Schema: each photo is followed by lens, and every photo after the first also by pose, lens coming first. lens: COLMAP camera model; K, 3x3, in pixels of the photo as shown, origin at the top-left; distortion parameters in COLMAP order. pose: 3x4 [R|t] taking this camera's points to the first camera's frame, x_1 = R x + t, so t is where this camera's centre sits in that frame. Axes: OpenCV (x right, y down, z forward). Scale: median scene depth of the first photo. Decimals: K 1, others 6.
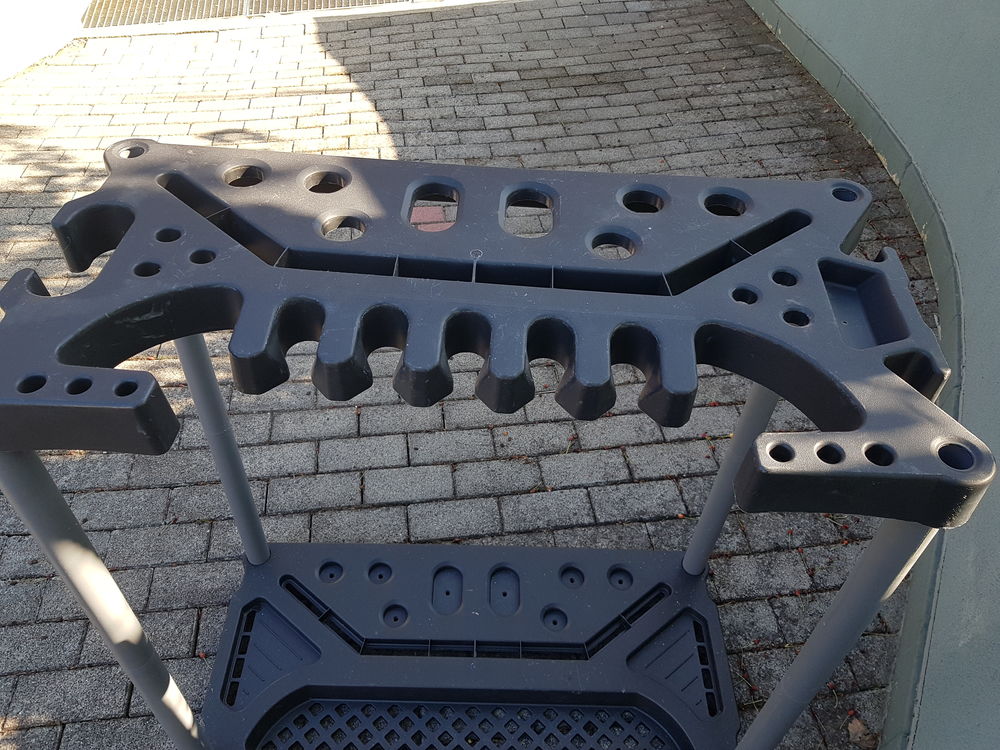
lens RADIAL K [[789.1, 0, 496.0], [0, 789.1, 382.5], [0, 0, 1]] dist [0.068153, -0.119047]
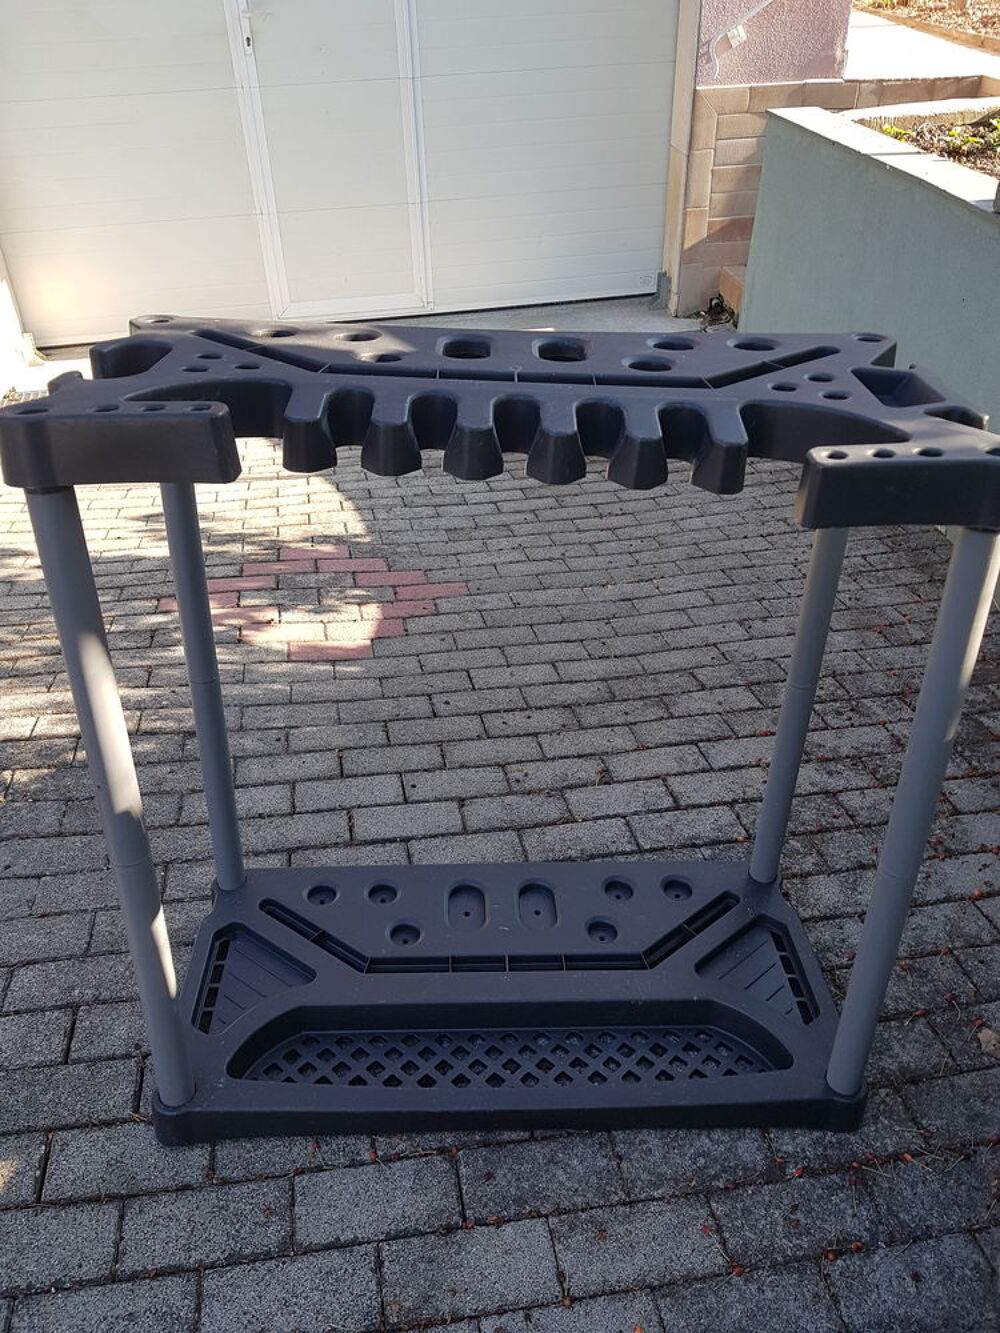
lens RADIAL K [[1051.8, 0, 498.7], [0, 1051.8, 669.4], [0, 0, 1]] dist [0.068153, -0.119047]
pose [[0.998387, -0.035476, 0.044320, -0.061681], [0.046243, 0.961071, -0.272406, 0.291532], [-0.032931, 0.274016, 0.961161, -0.095540]]
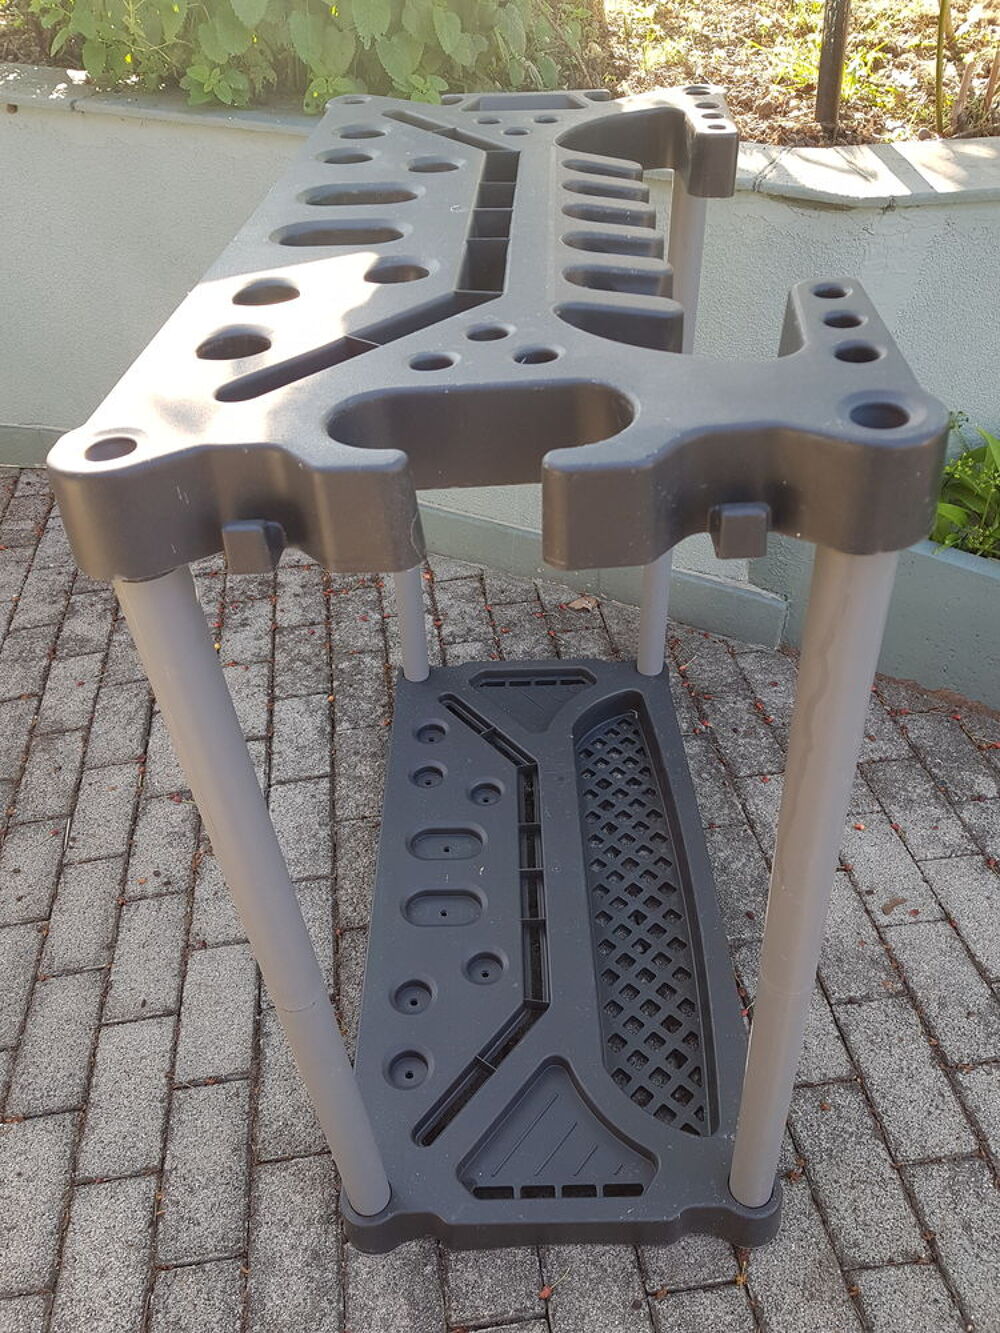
lens RADIAL K [[1051.8, 0, 503.6], [0, 1051.8, 663.8], [0, 0, 1]] dist [0.068153, -0.119047]
pose [[-0.016362, -0.646424, 0.762803, -0.560546], [0.756115, 0.491186, 0.432465, -0.176556], [-0.654234, 0.583842, 0.480735, 0.367646]]
